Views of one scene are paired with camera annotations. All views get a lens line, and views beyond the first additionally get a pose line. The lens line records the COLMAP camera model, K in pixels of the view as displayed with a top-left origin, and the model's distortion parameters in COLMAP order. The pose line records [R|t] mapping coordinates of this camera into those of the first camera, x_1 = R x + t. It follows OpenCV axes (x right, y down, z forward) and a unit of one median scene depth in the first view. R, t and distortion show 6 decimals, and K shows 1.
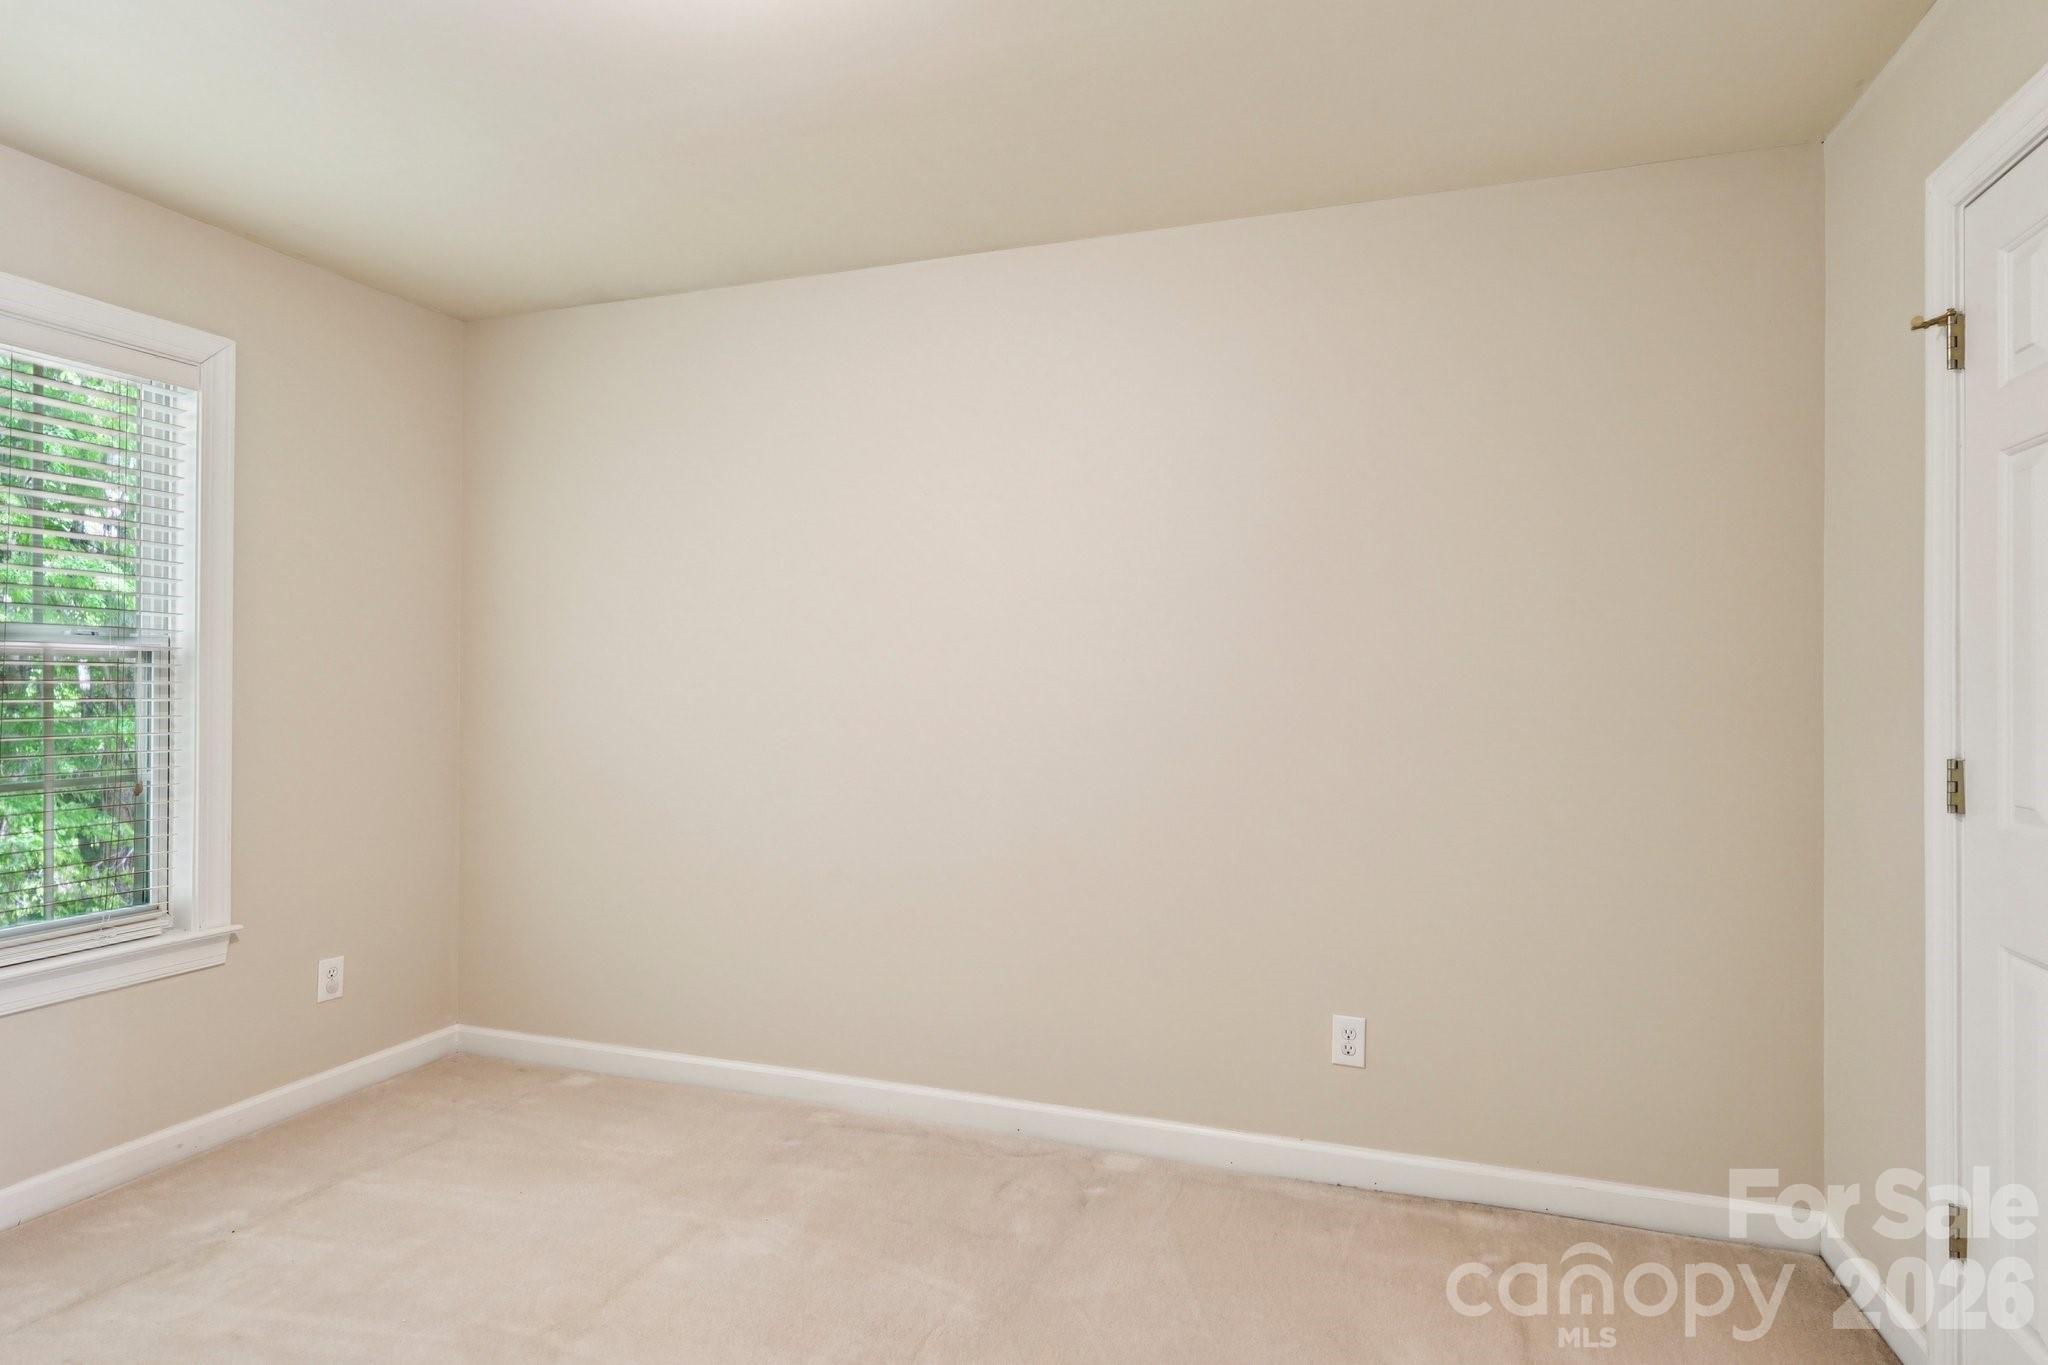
lens RADIAL K [[1079.6, 0, 1026.7], [0, 1079.6, 689.9], [0, 0, 1]] dist [0.001285, 0.000978]
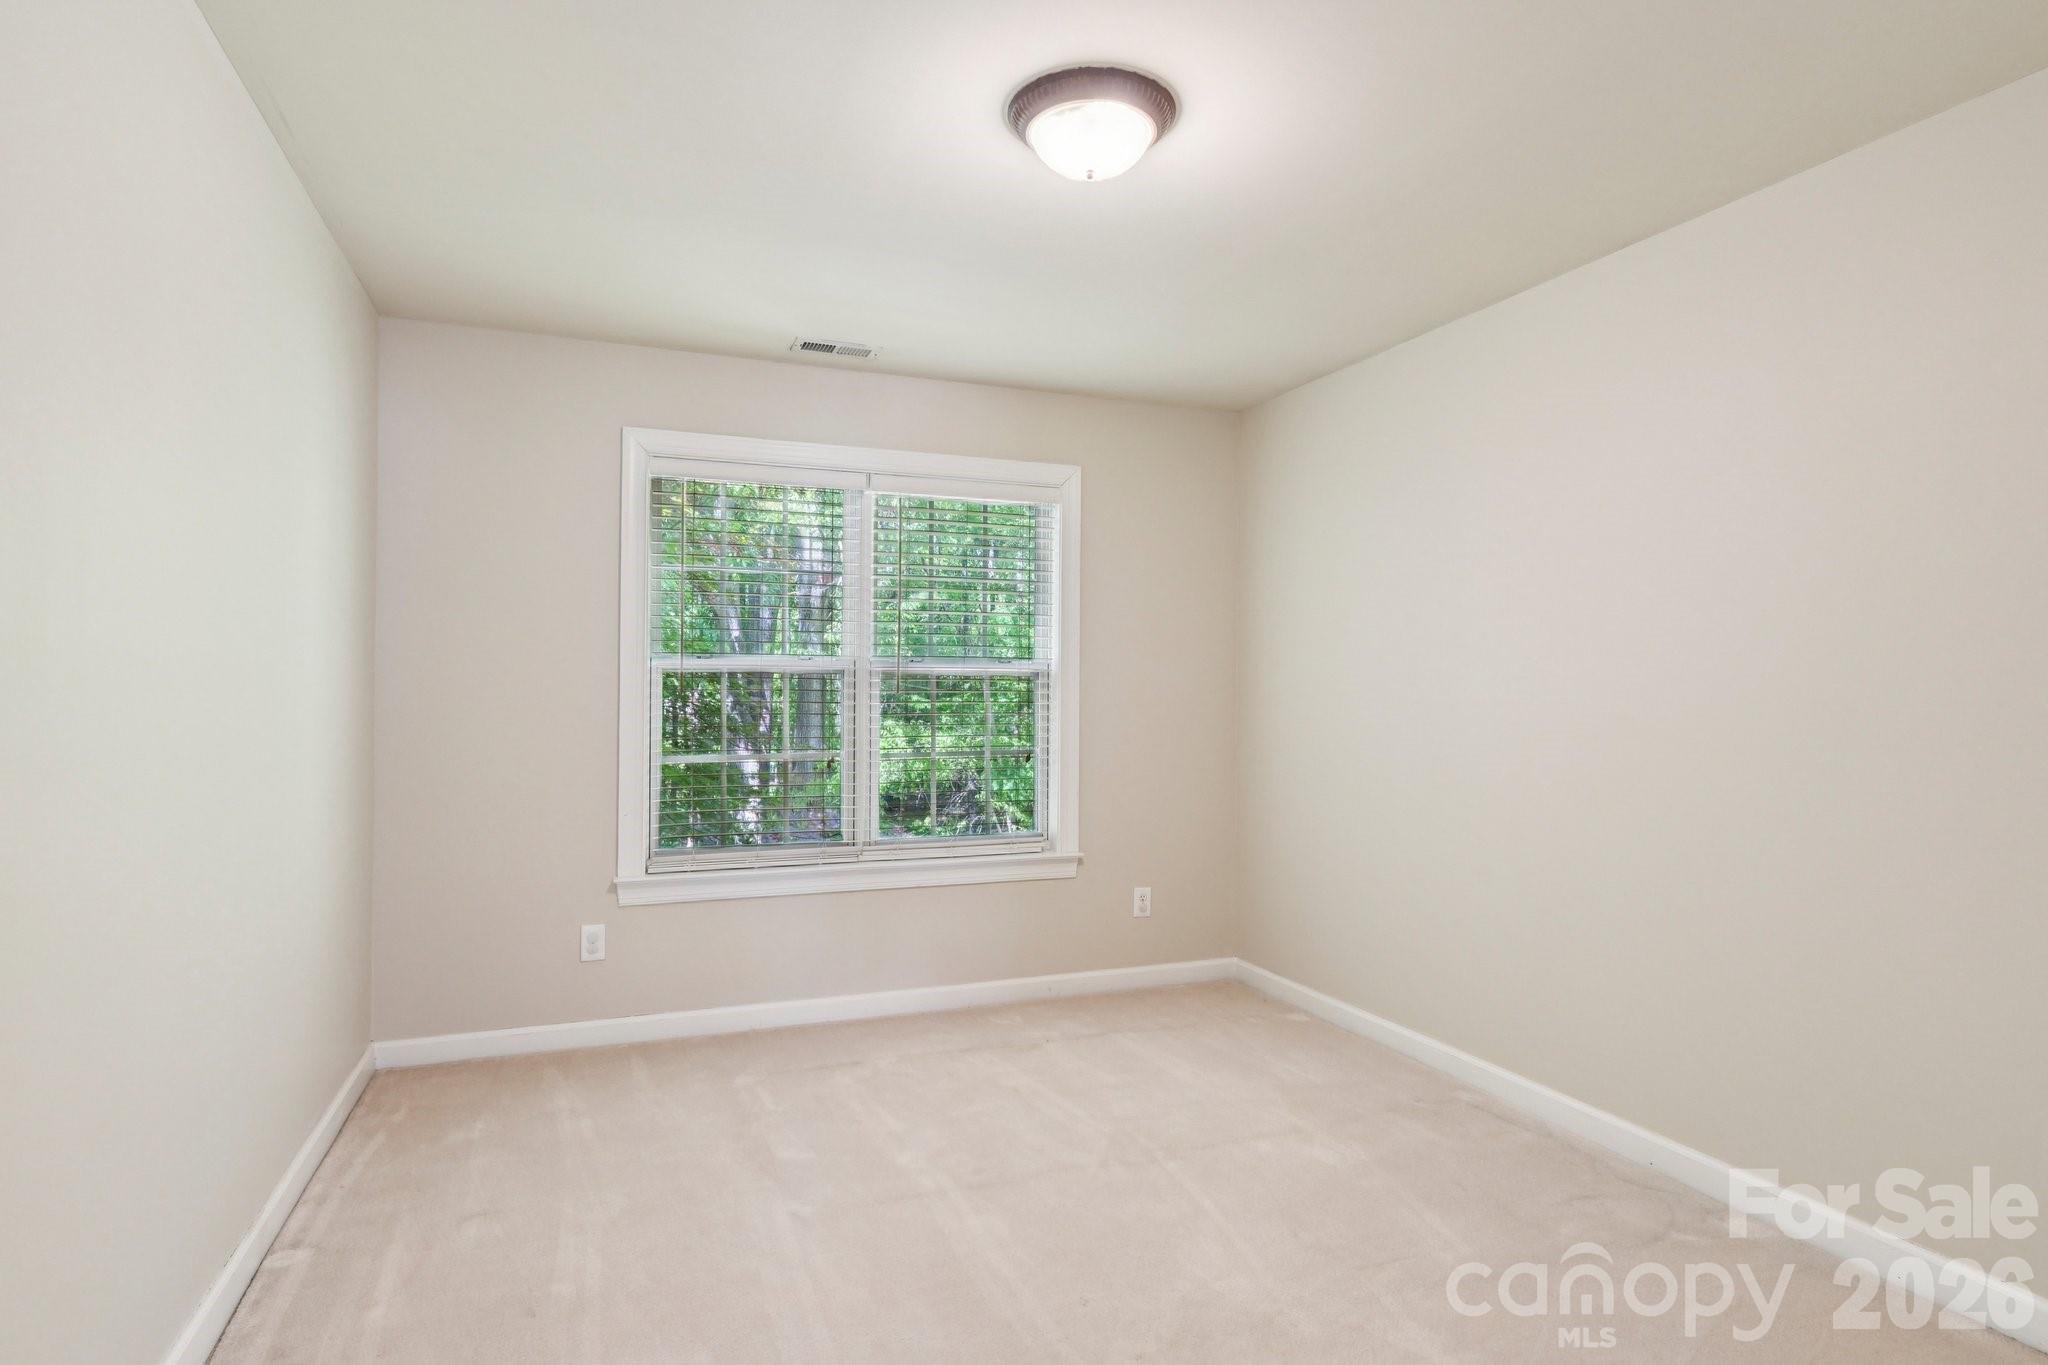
lens RADIAL K [[1079.6, 0, 1019.9], [0, 1079.6, 695.2], [0, 0, 1]] dist [0.001285, 0.000978]
pose [[0.647011, 0.002284, -0.762477, 0.366705], [-0.007032, 0.999971, -0.002972, 0.002642], [0.762448, 0.007284, 0.647008, -0.042091]]
